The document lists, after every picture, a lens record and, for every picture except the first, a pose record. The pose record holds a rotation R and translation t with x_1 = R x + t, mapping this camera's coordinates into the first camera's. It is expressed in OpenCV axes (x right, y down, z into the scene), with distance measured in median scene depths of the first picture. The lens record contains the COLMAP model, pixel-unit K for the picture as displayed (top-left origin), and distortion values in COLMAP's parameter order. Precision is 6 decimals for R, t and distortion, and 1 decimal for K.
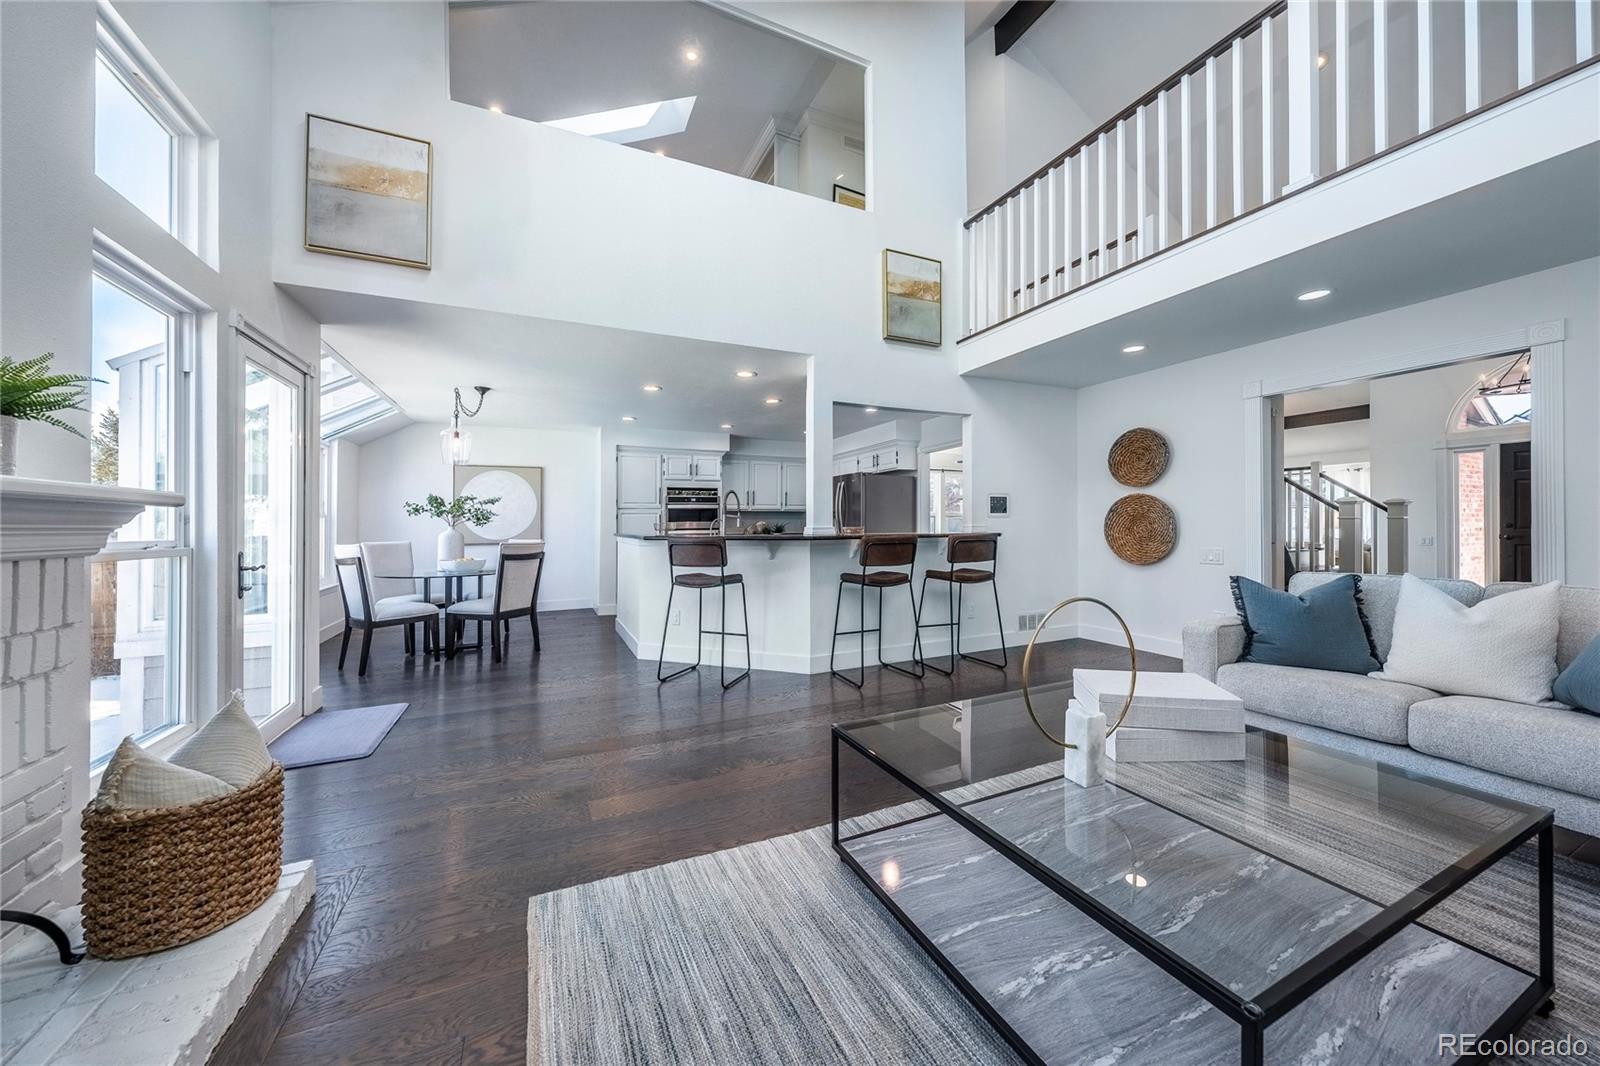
lens RADIAL K [[540.4, 0, 790.7], [0, 540.4, 513.3], [0, 0, 1]] dist [0.001171, 0.000046]
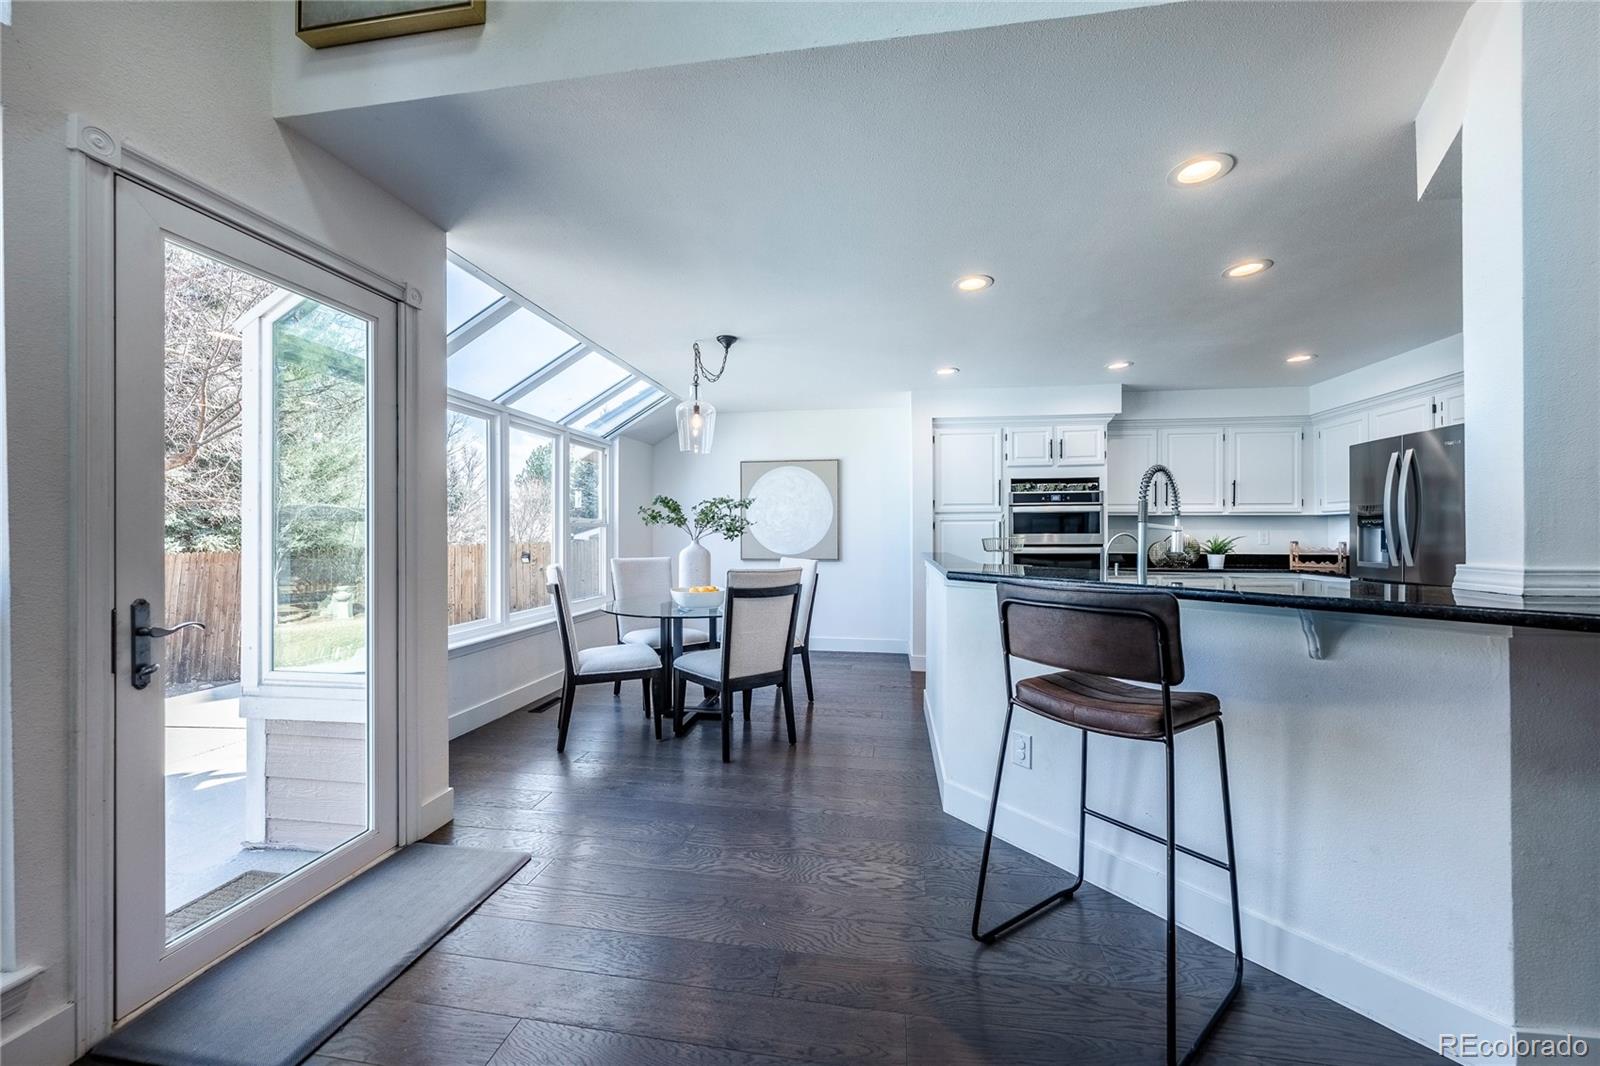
lens RADIAL K [[596.6, 0, 797.1], [0, 596.6, 522.2], [0, 0, 1]] dist [-0.001004, 0.000011]
pose [[0.836165, -0.002810, -0.548470, -0.083235], [0.005026, 0.999984, 0.002539, -0.000744], [0.548455, -0.004879, 0.836166, 0.416850]]
